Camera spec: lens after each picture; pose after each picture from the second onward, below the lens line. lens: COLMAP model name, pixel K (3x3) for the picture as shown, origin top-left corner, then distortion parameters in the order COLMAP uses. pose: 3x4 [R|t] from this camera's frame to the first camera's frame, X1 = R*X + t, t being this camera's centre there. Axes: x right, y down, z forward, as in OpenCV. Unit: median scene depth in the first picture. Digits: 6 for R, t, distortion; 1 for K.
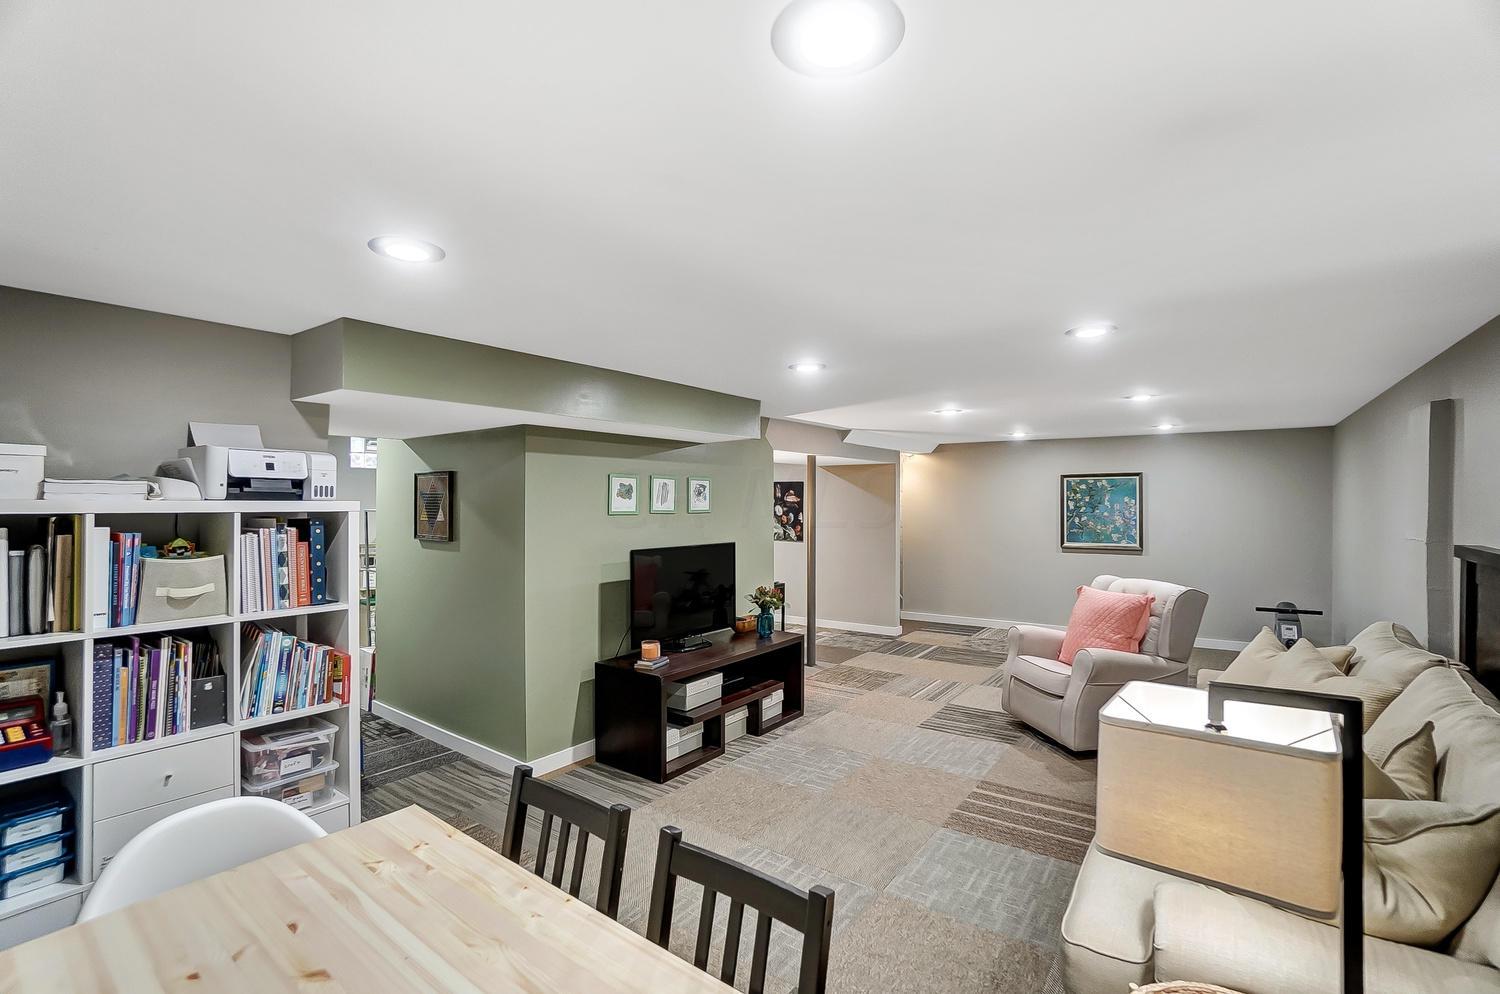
lens RADIAL K [[659.1, 0, 737.5], [0, 659.1, 500.1], [0, 0, 1]] dist [-0.026870, 0.006247]
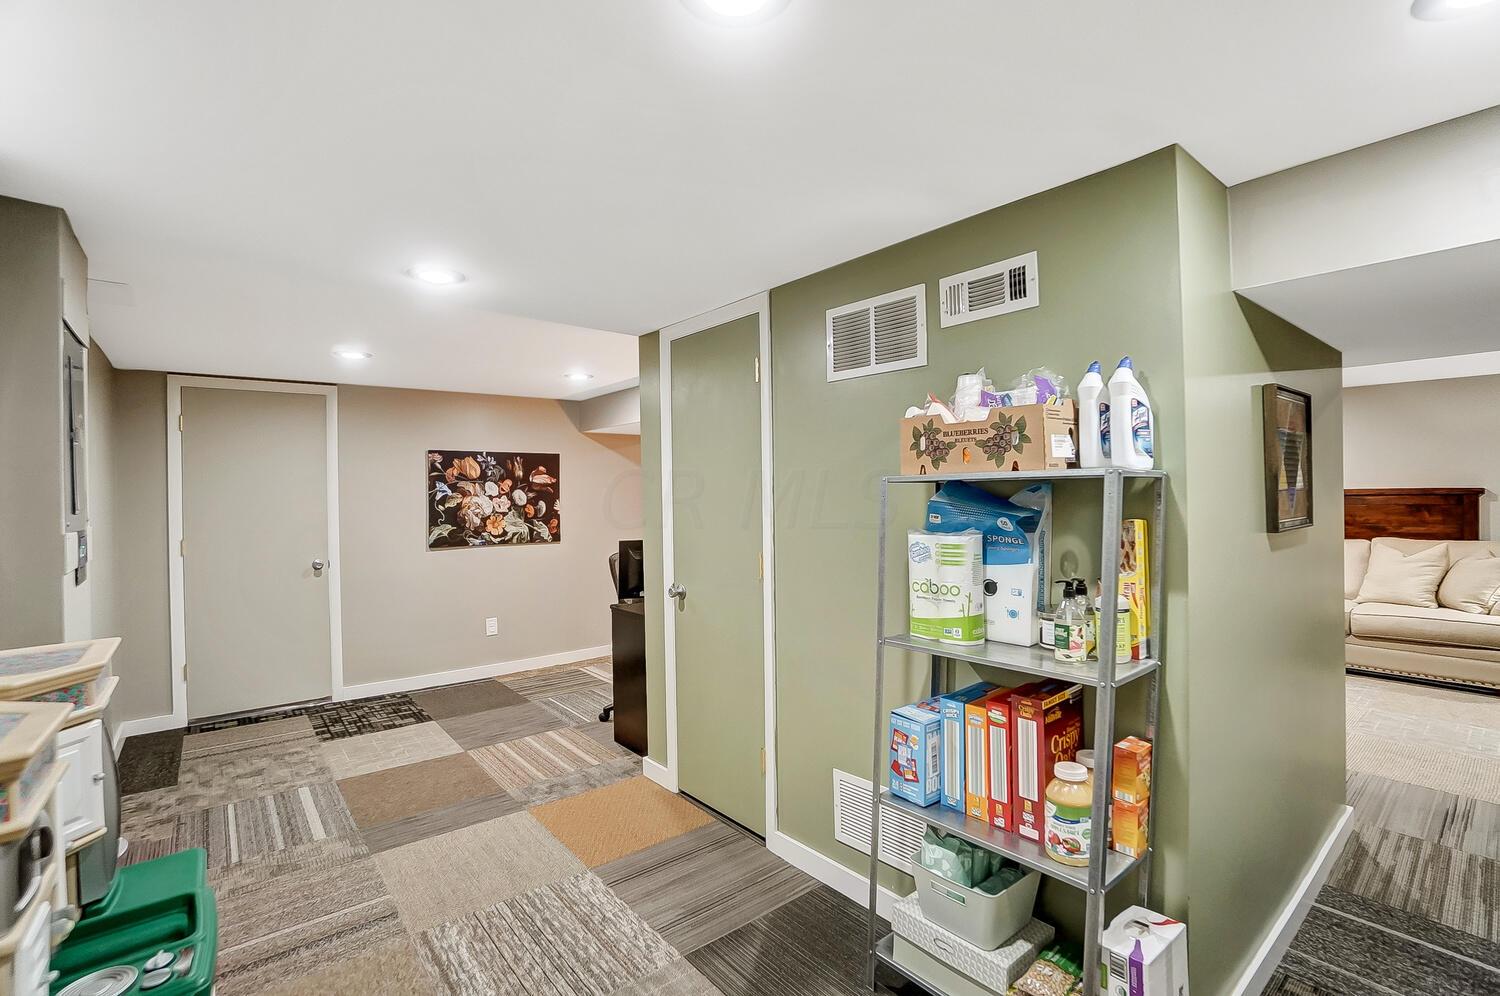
lens RADIAL K [[659.1, 0, 734.3], [0, 659.1, 504.5], [0, 0, 1]] dist [-0.026870, 0.006247]
pose [[0.225650, -0.012483, 0.974128, -0.820594], [0.004979, 0.999920, 0.011660, 0.026553], [-0.974196, 0.002219, 0.225694, 1.053405]]
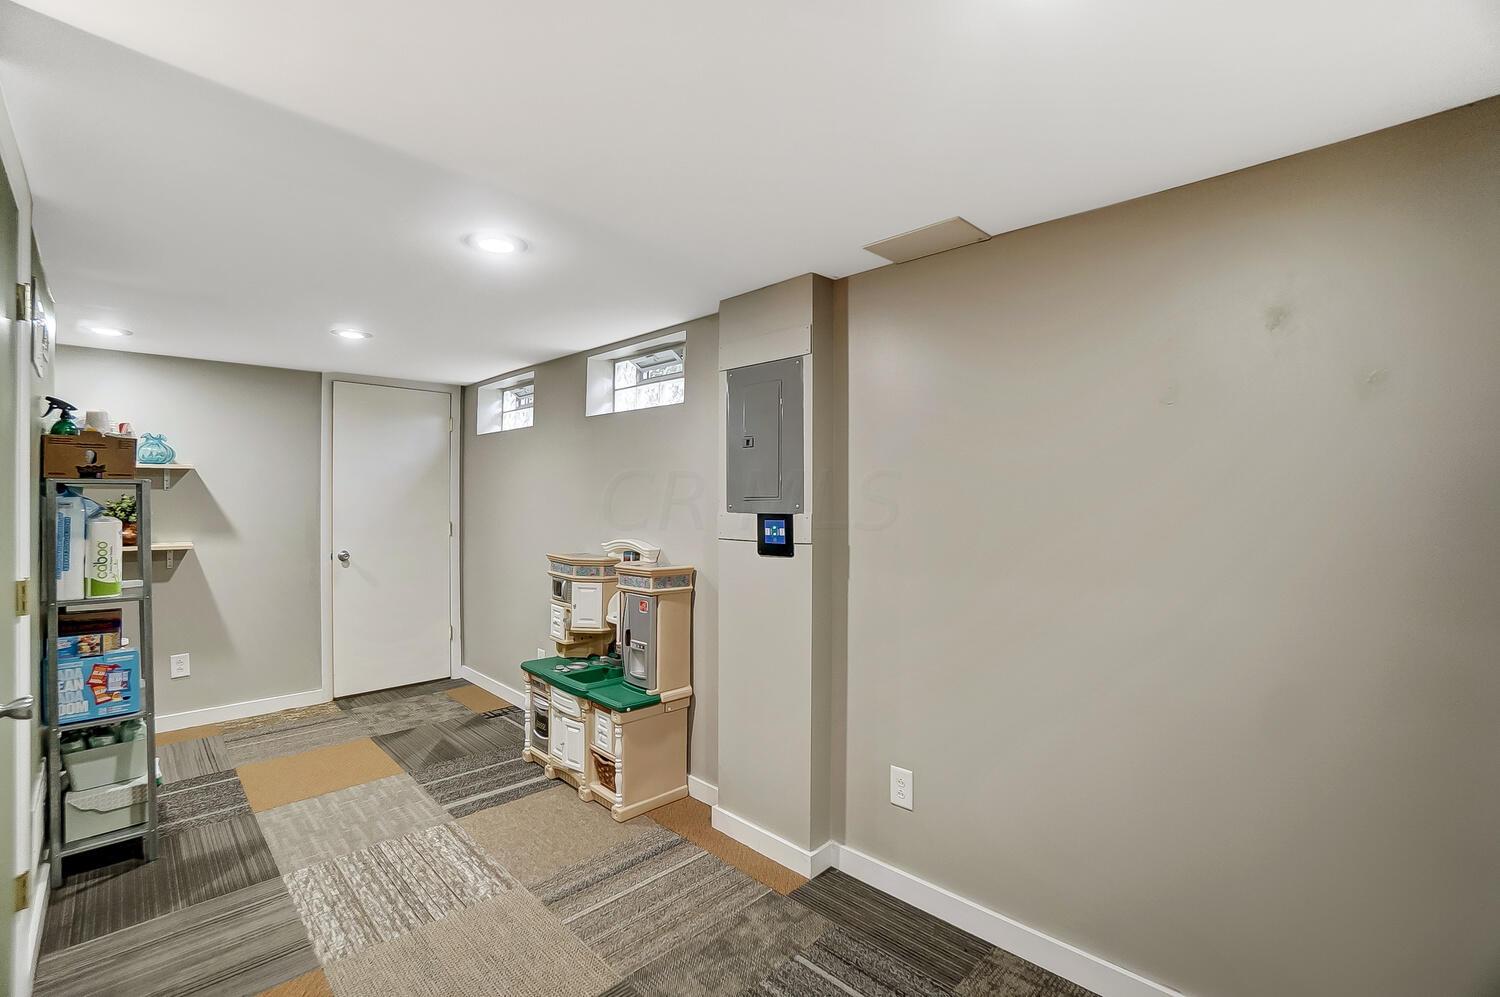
lens RADIAL K [[659.1, 0, 727.7], [0, 659.1, 504.5], [0, 0, 1]] dist [-0.026870, 0.006247]
pose [[-0.140830, 0.007439, -0.990006, -0.054470], [0.006429, 0.999958, 0.006599, 0.033403], [0.990013, -0.005435, -0.140872, 1.545751]]
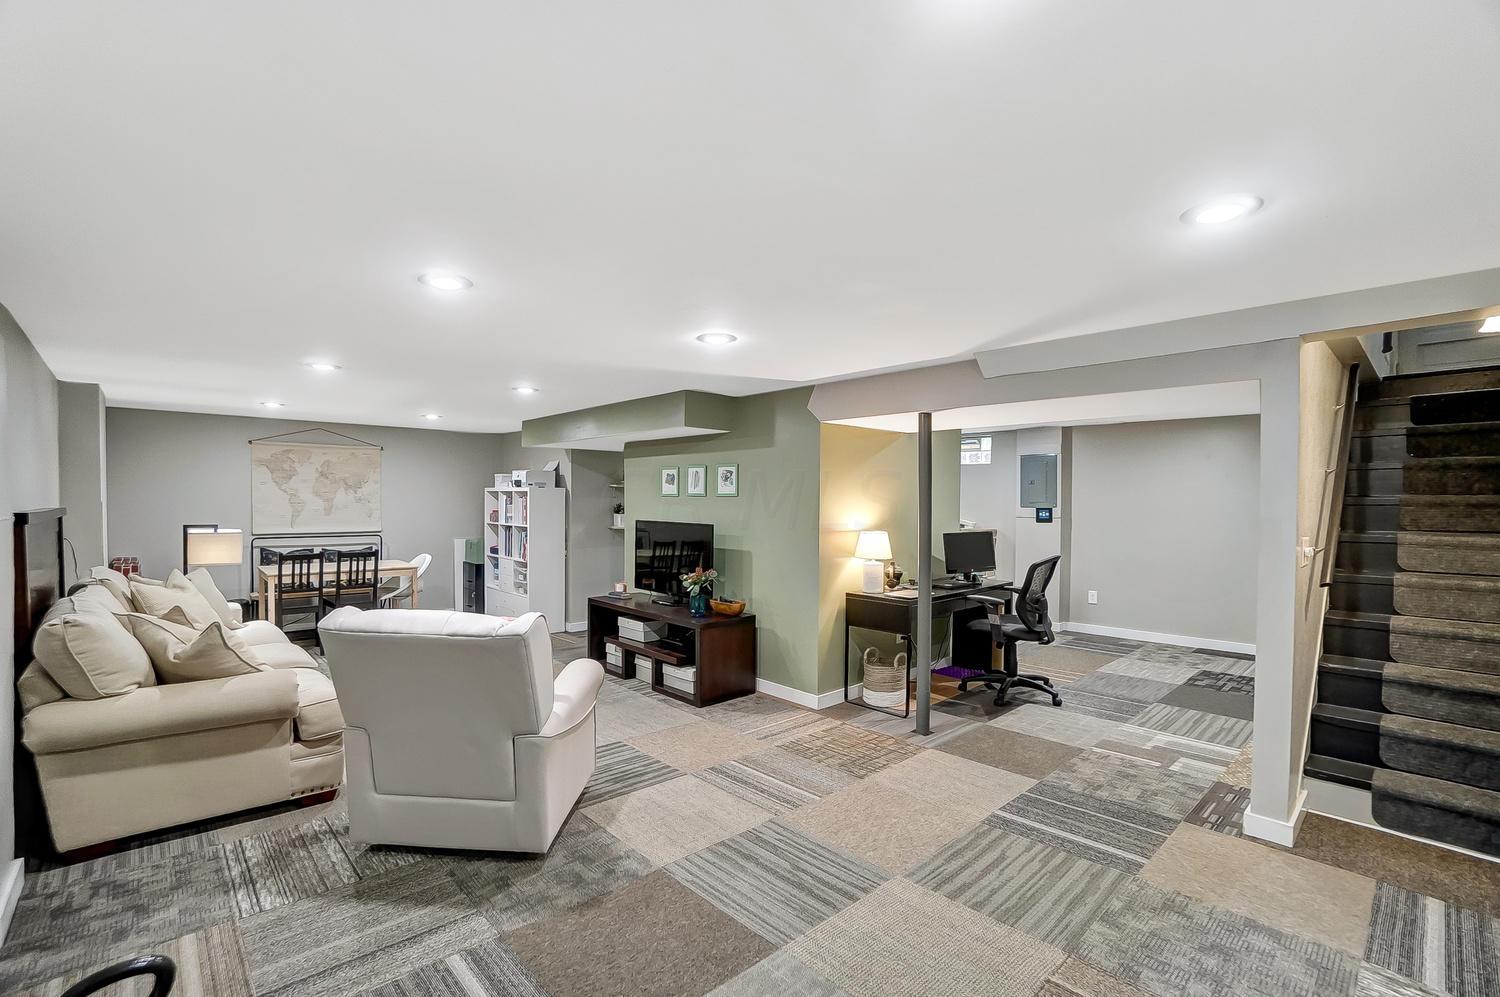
lens RADIAL K [[659.1, 0, 745.5], [0, 659.1, 503.1], [0, 0, 1]] dist [-0.026870, 0.006247]
pose [[-0.149005, 0.015098, -0.988721, 0.933572], [-0.000839, 0.999881, 0.015395, 0.012261], [0.988836, 0.003123, -0.148975, 1.090828]]
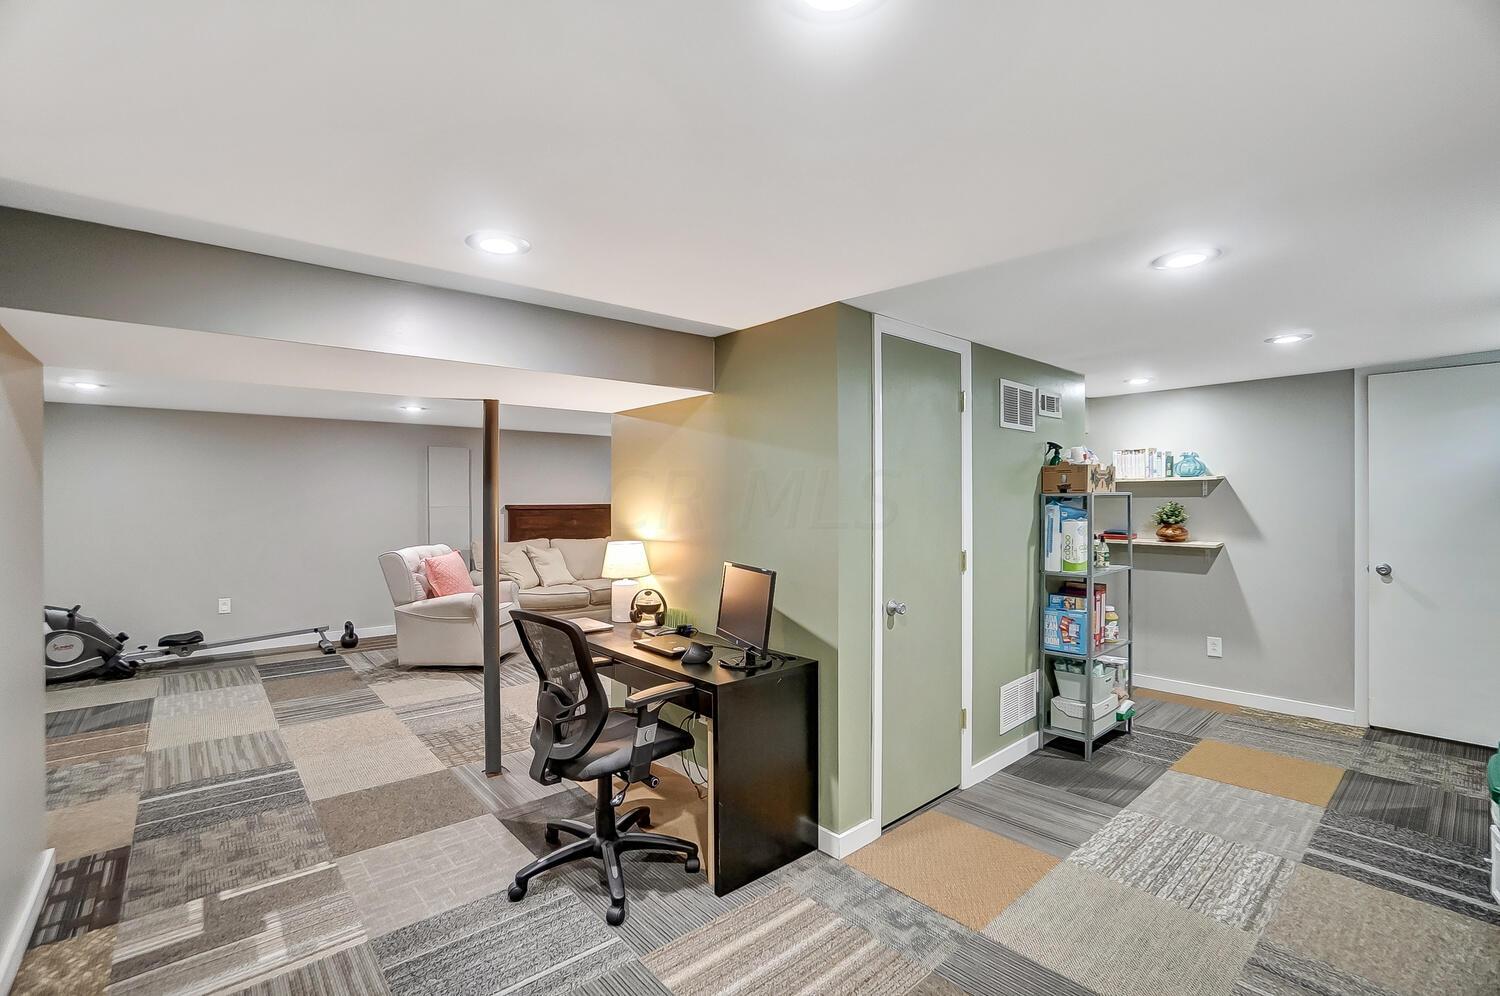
lens RADIAL K [[659.1, 0, 751.6], [0, 659.1, 509.8], [0, 0, 1]] dist [-0.026870, 0.006247]
pose [[-0.983525, 0.004805, 0.180708, -0.242243], [0.004502, 0.999988, -0.002090, 0.033061], [-0.180716, -0.001242, -0.983535, 1.790110]]
